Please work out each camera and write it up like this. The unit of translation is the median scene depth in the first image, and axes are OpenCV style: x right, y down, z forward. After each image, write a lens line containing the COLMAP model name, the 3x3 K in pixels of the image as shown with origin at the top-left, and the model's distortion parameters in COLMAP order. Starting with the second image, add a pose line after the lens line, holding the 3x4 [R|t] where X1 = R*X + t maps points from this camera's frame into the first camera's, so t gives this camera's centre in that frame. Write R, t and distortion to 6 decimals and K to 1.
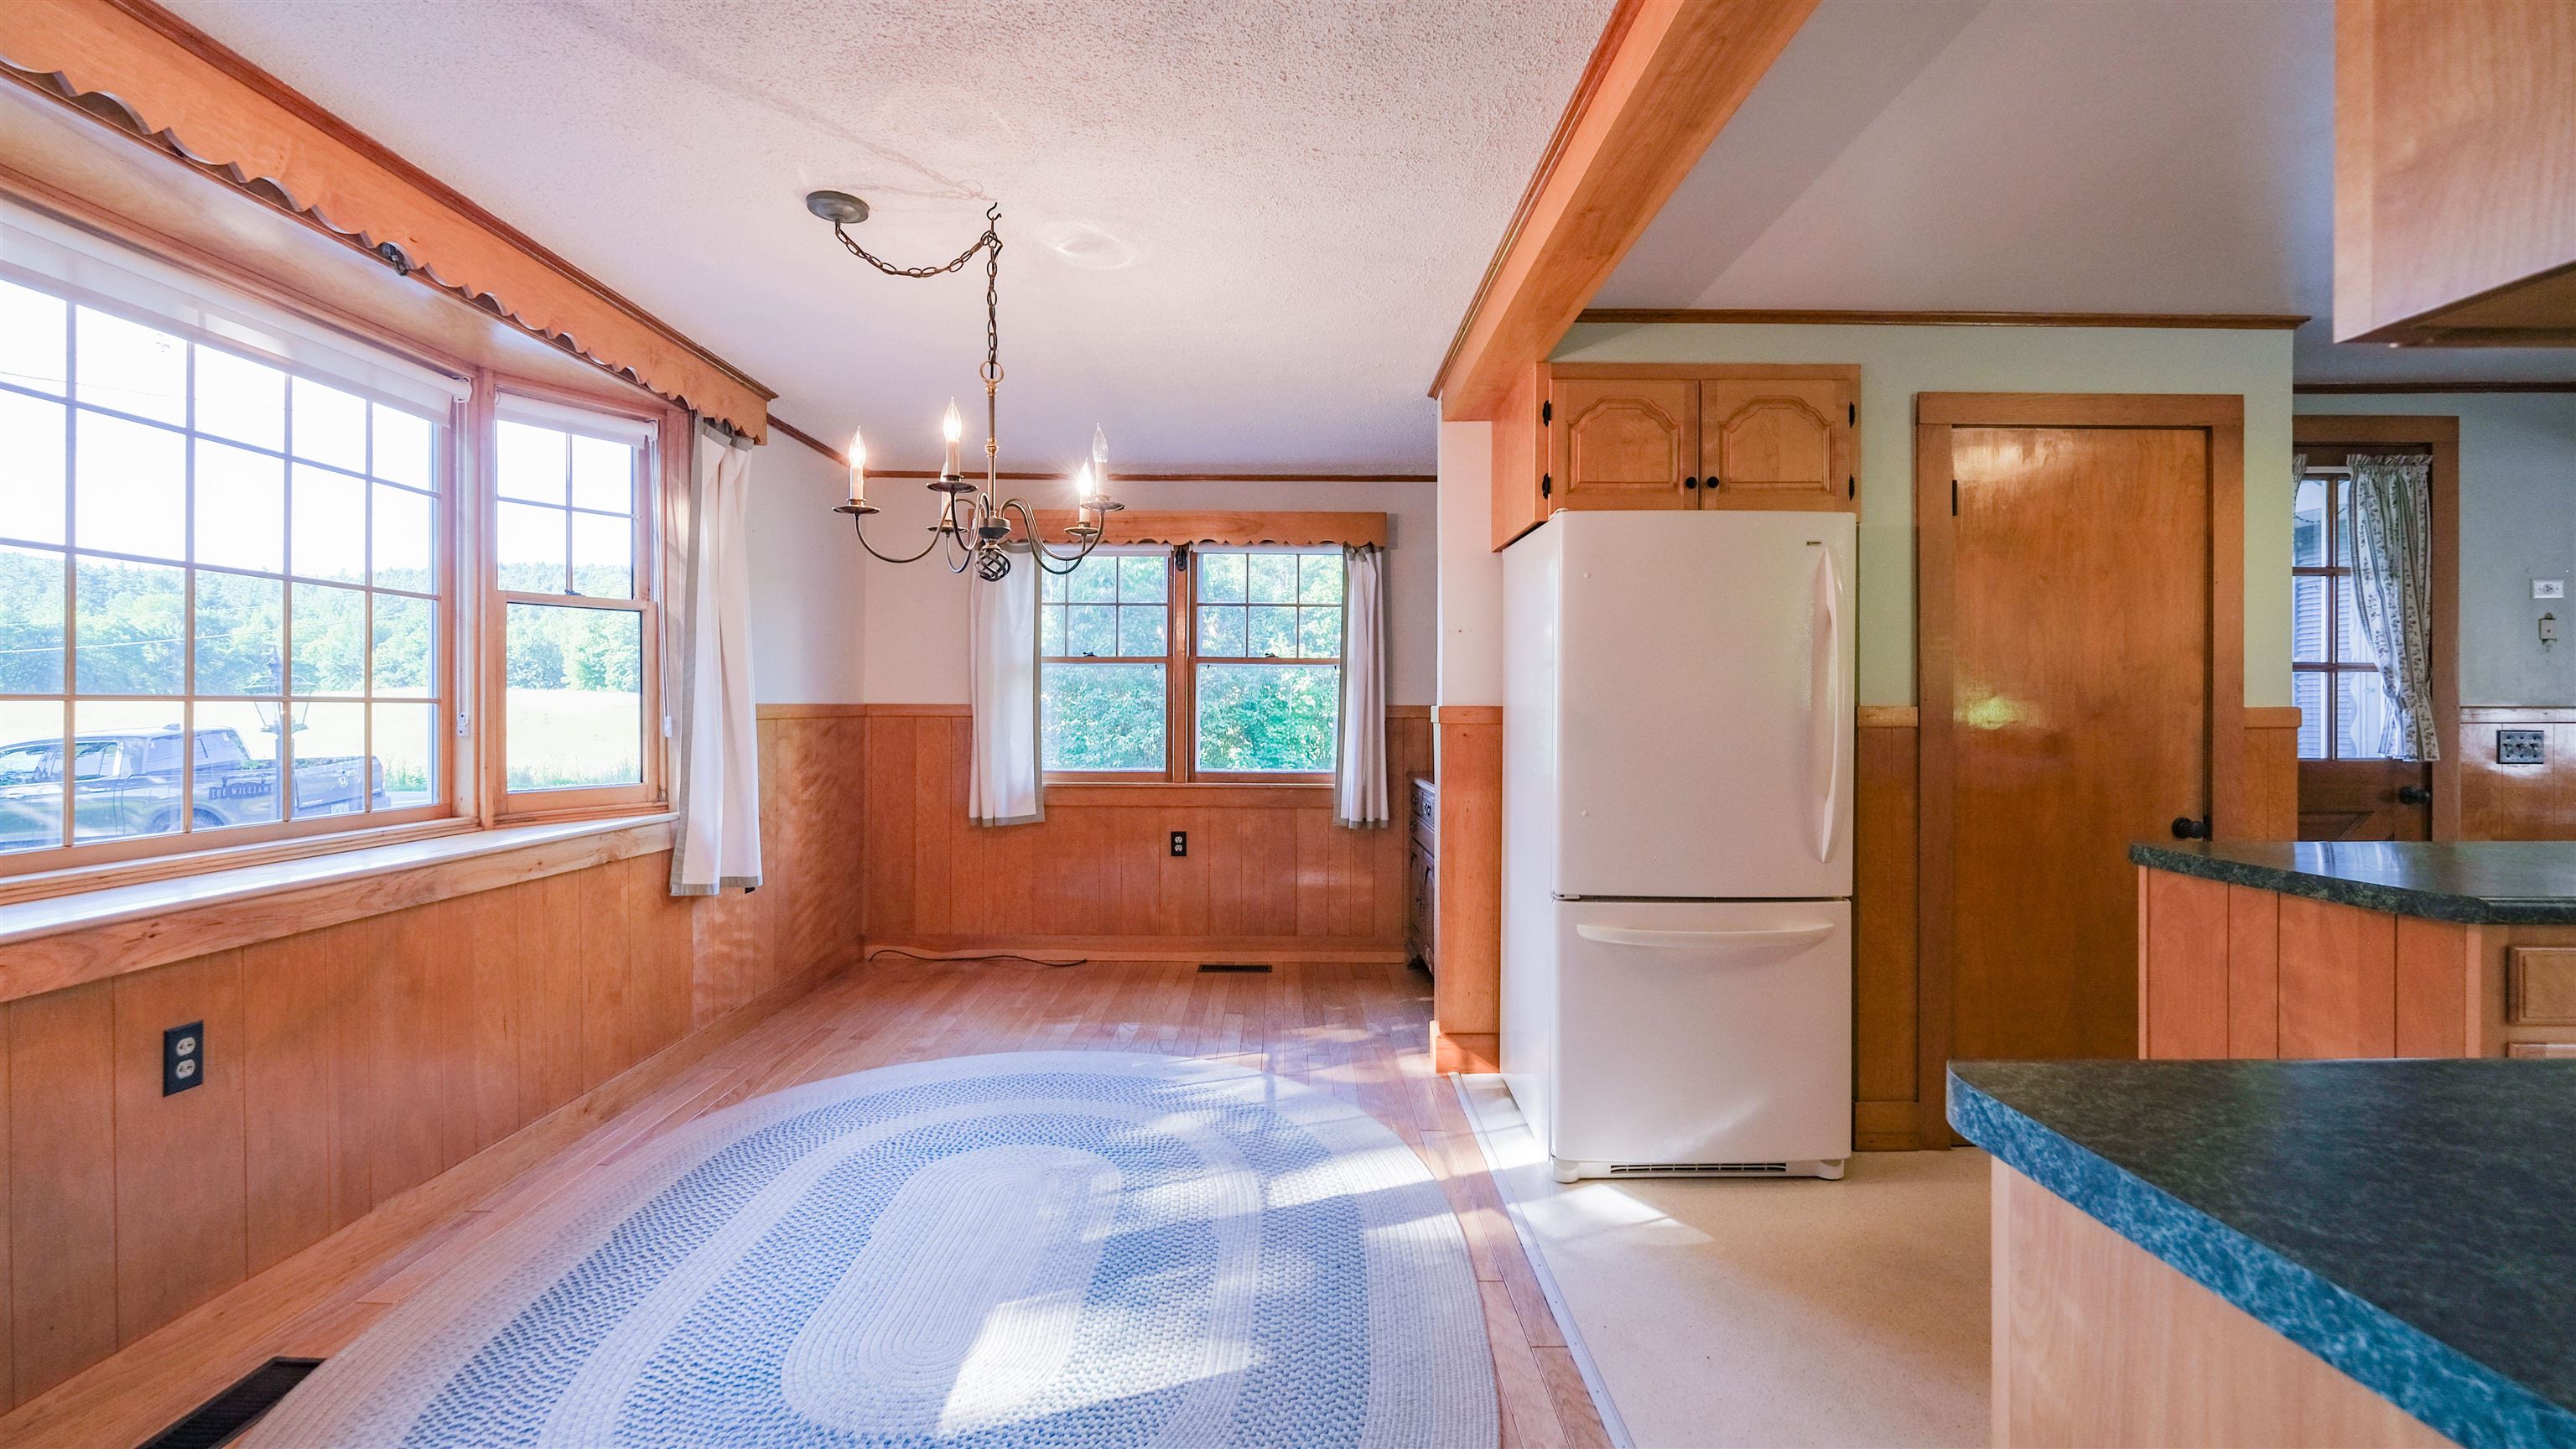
lens RADIAL K [[1123.7, 0, 1285.4], [0, 1123.7, 706.1], [0, 0, 1]] dist [-0.001769, 0.000049]
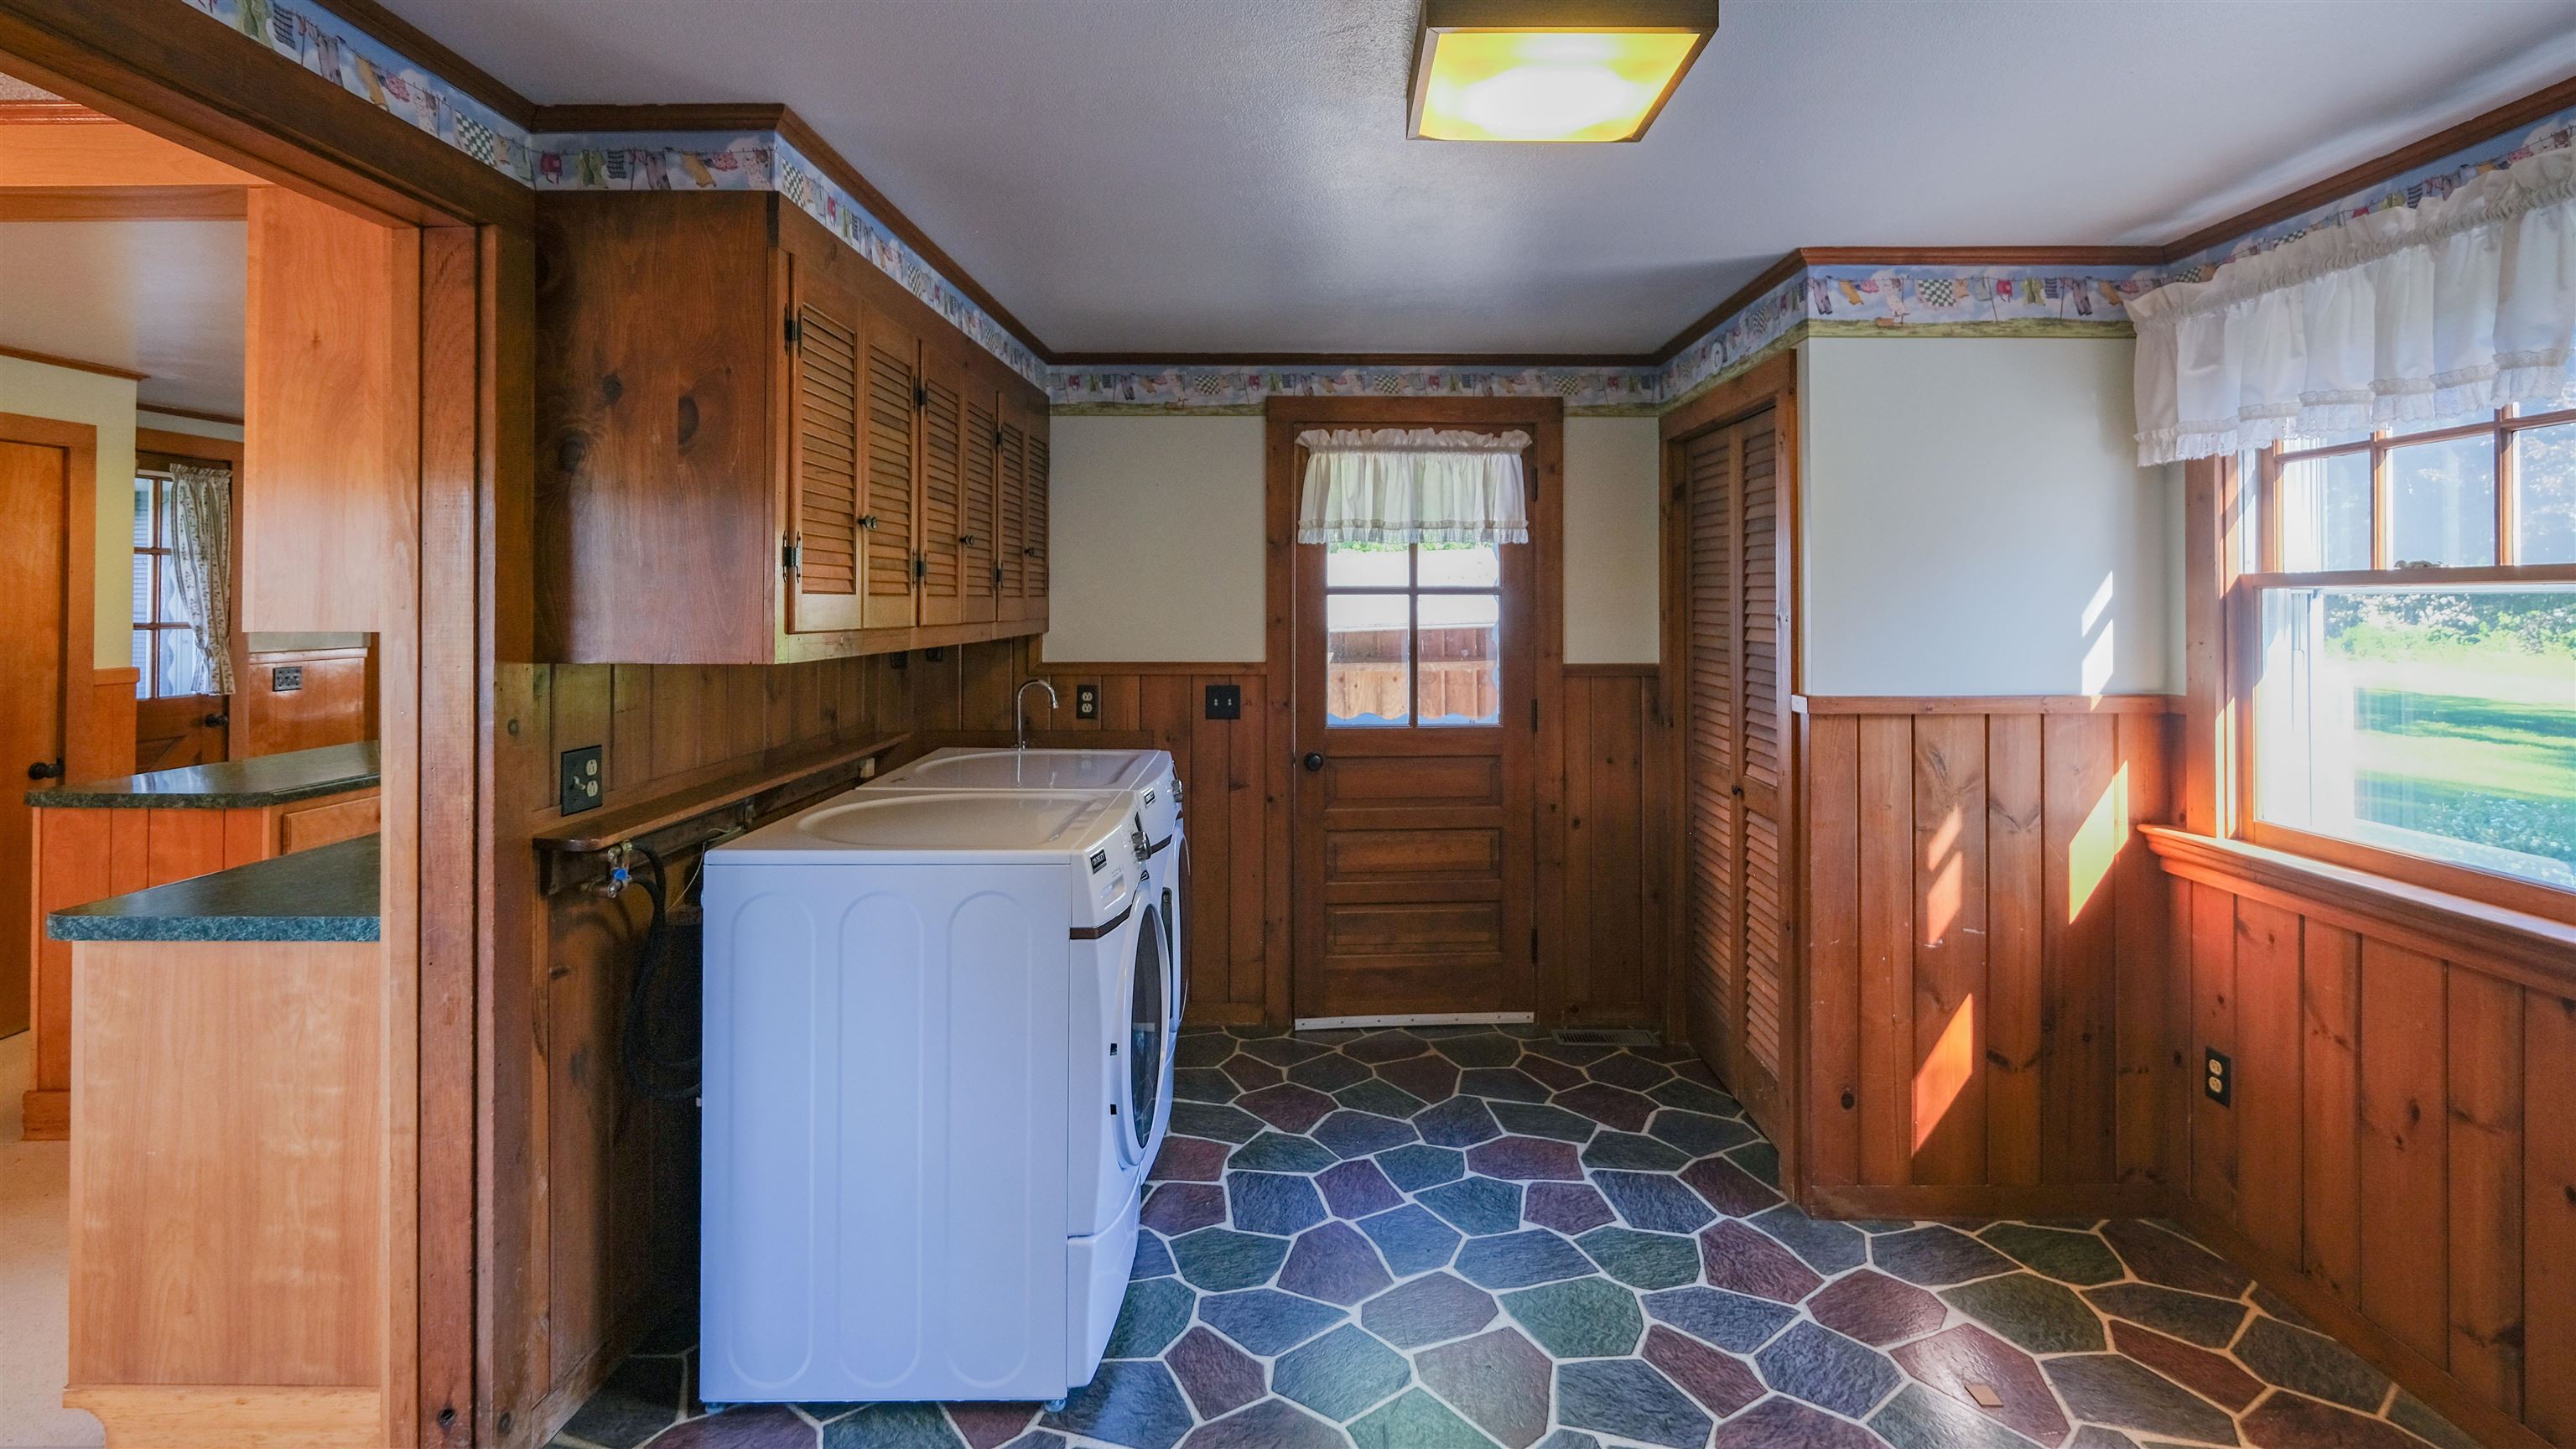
lens RADIAL K [[1152.4, 0, 1317.1], [0, 1152.4, 597.6], [0, 0, 1]] dist [-0.000800, -0.000051]
pose [[0.006948, 0.006689, 0.999953, -0.438539], [-0.004754, 0.999967, -0.006656, -0.077269], [-0.999965, -0.004708, 0.006979, -0.393628]]
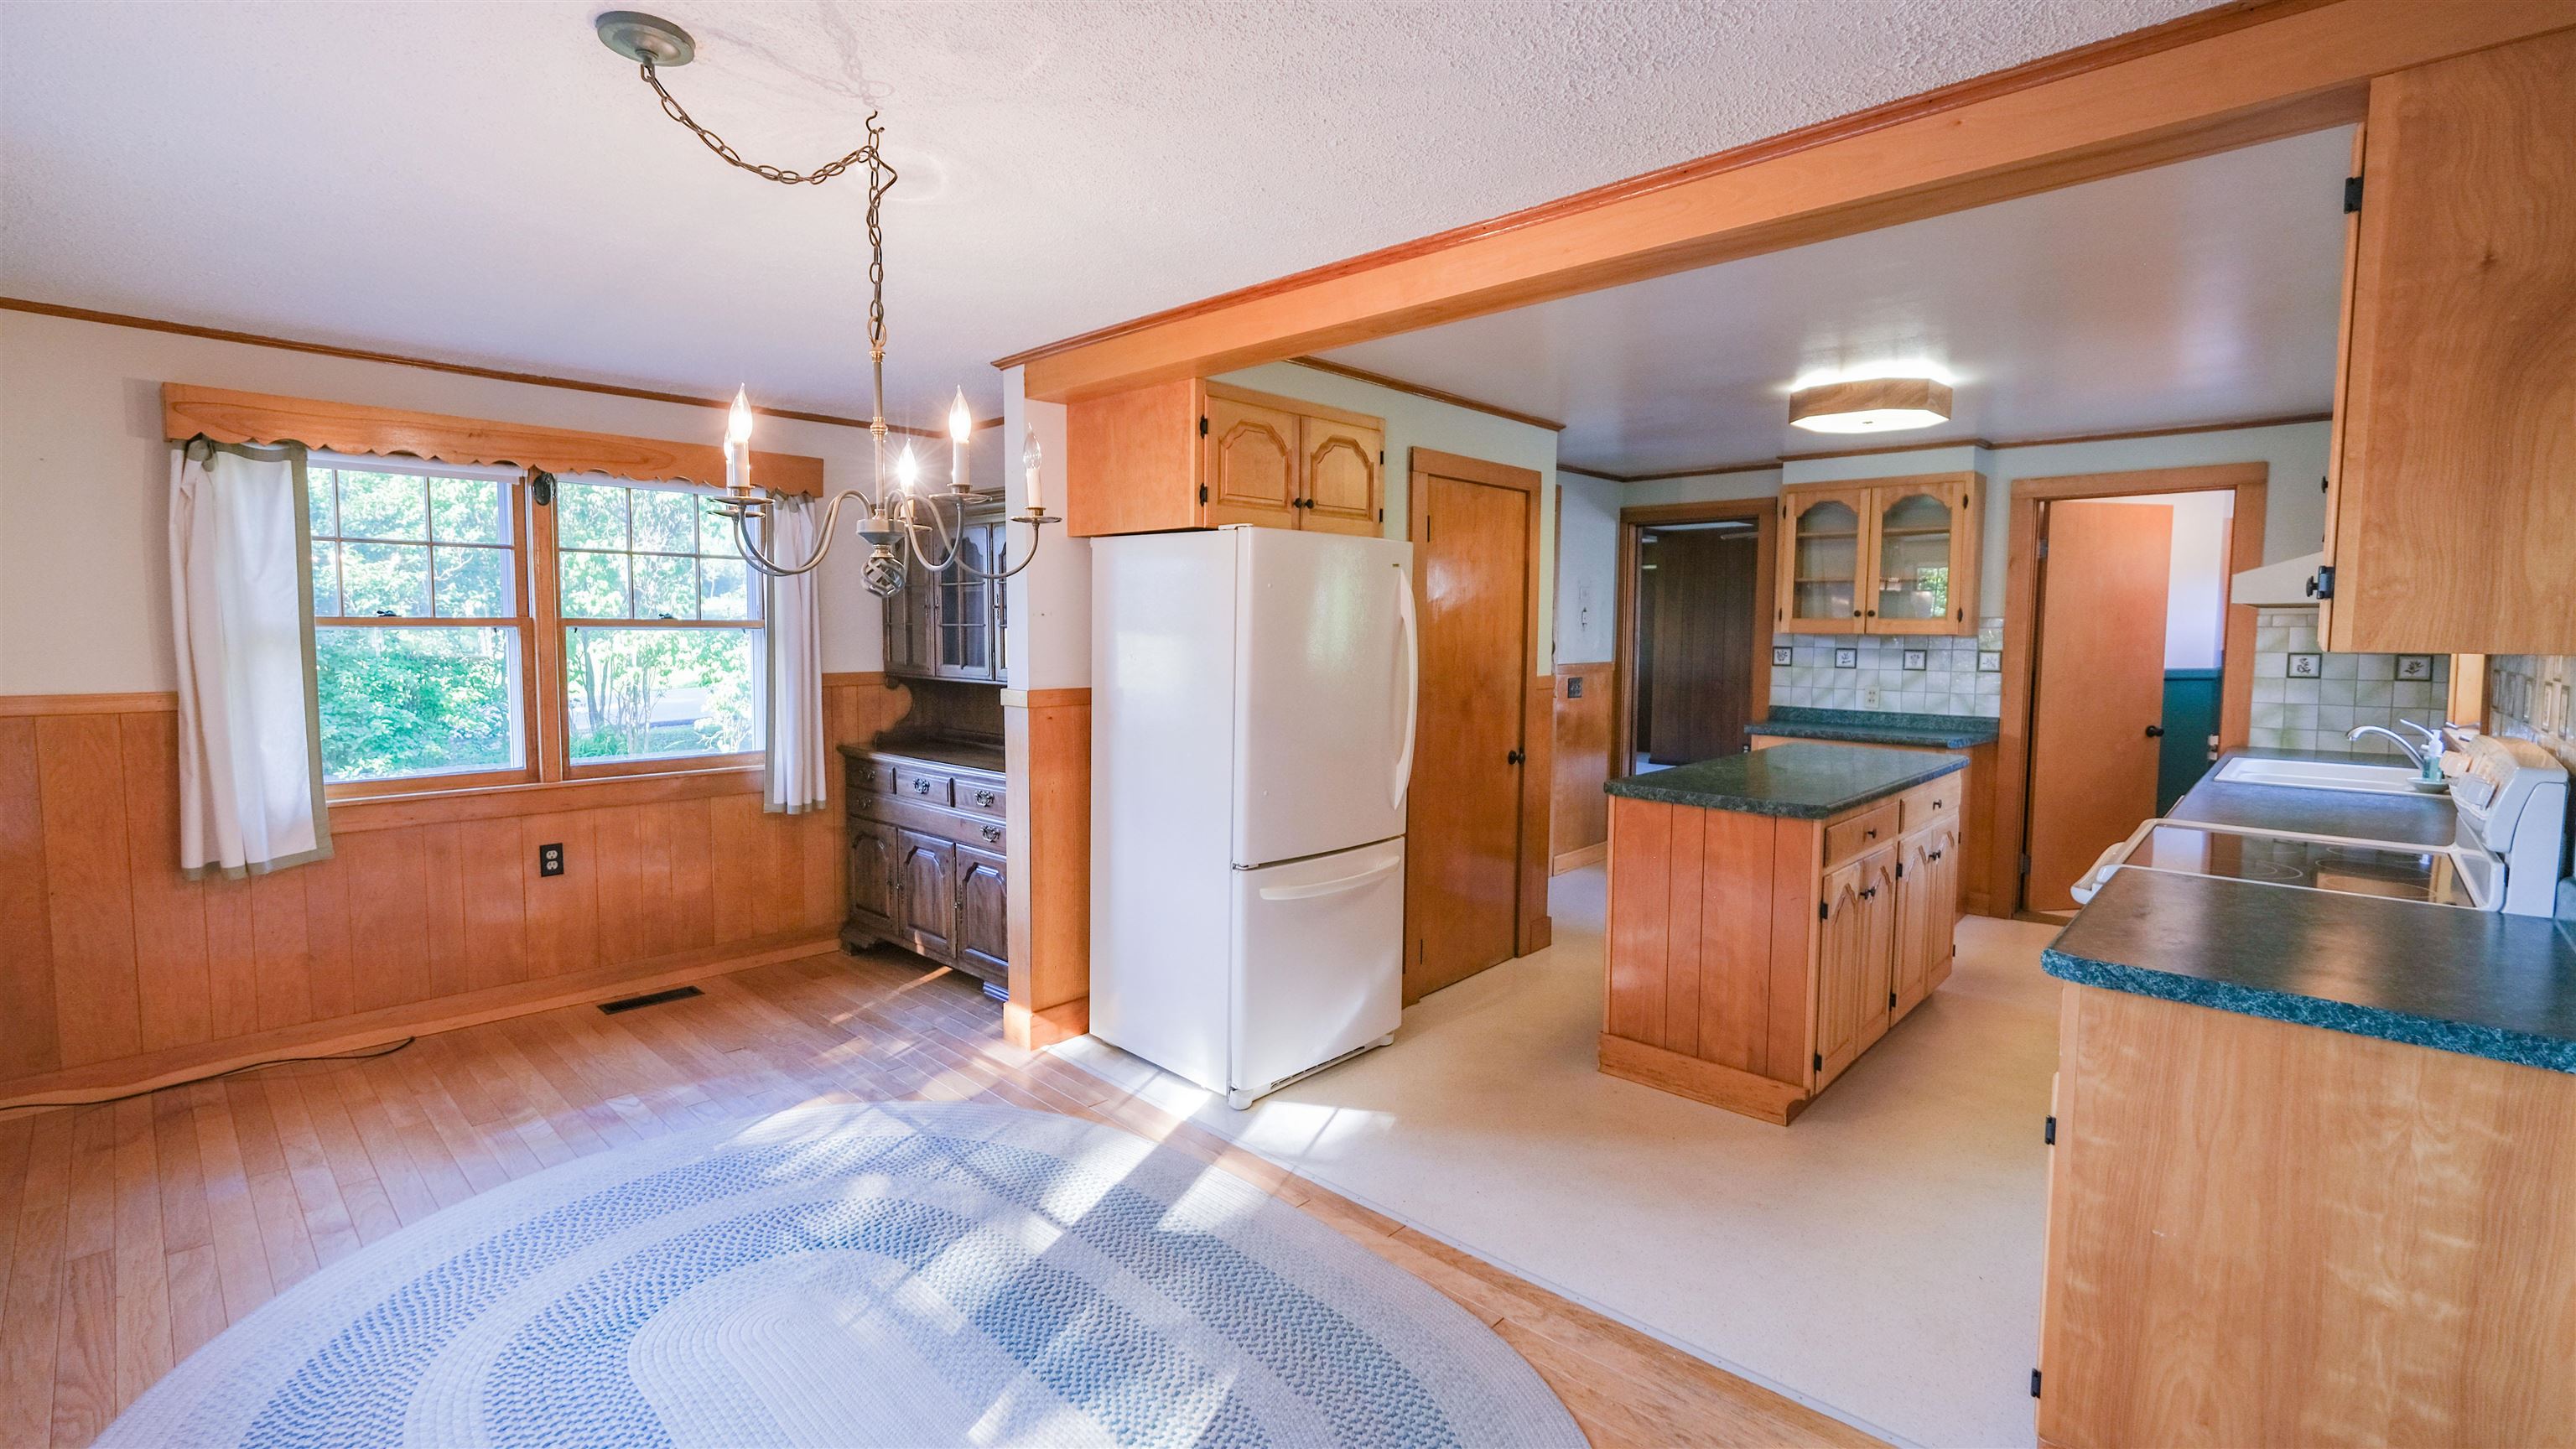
lens RADIAL K [[1123.7, 0, 1285.4], [0, 1123.7, 706.1], [0, 0, 1]] dist [-0.001769, 0.000049]
pose [[0.693972, -0.050757, 0.718210, -0.487677], [-0.003967, 0.997227, 0.074309, -0.070980], [-0.719991, -0.054417, 0.691847, 0.174370]]
